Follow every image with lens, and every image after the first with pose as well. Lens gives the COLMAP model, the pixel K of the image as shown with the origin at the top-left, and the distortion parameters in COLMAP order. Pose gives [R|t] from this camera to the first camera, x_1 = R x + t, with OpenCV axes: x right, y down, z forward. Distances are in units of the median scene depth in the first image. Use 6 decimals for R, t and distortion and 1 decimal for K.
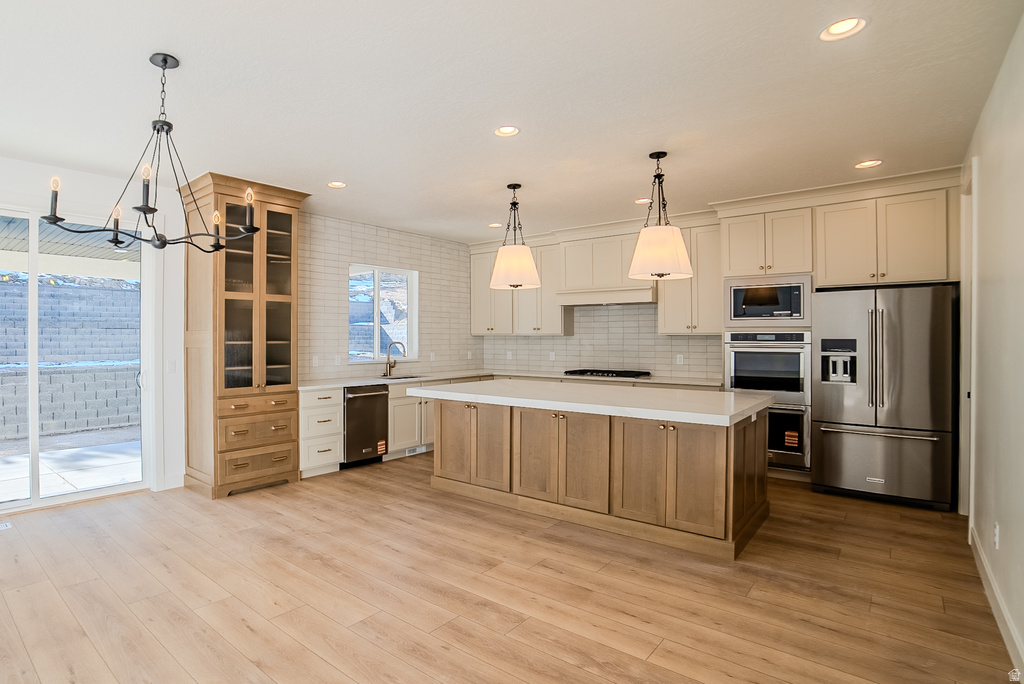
lens RADIAL K [[529.6, 0, 437.9], [0, 529.6, 338.0], [0, 0, 1]] dist [-0.091347, 0.035471]
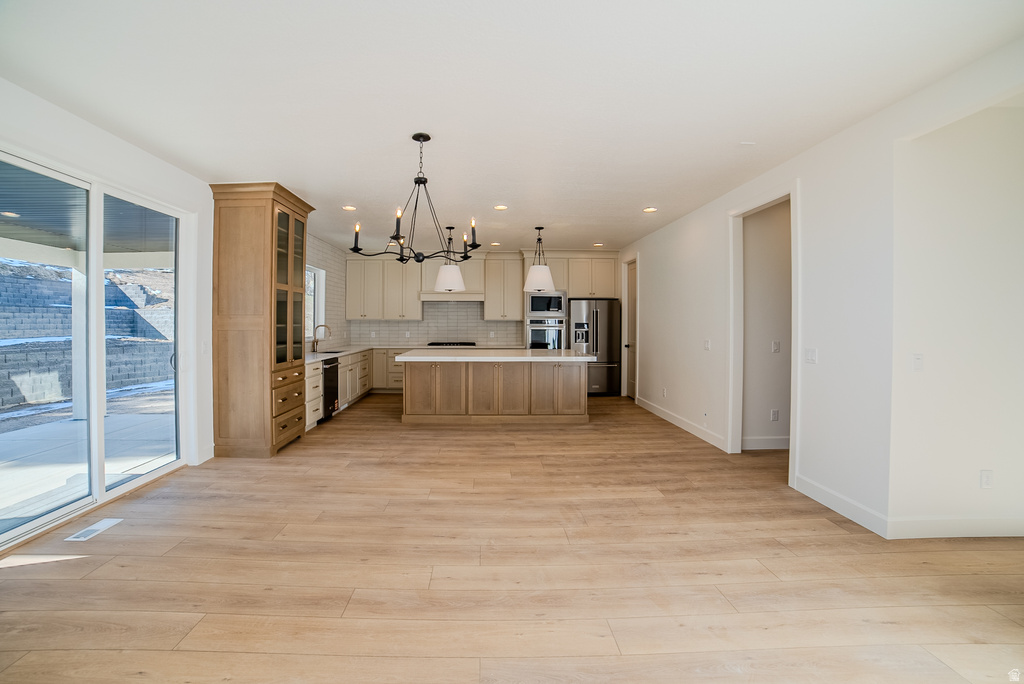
lens RADIAL K [[421.9, 0, 480.2], [0, 421.9, 321.6], [0, 0, 1]] dist [-0.082710, 0.000084]
pose [[0.738282, 0.002433, 0.674488, -0.696444], [-0.000688, 0.999996, -0.002854, 0.002362], [-0.674492, 0.001644, 0.738280, -0.014913]]
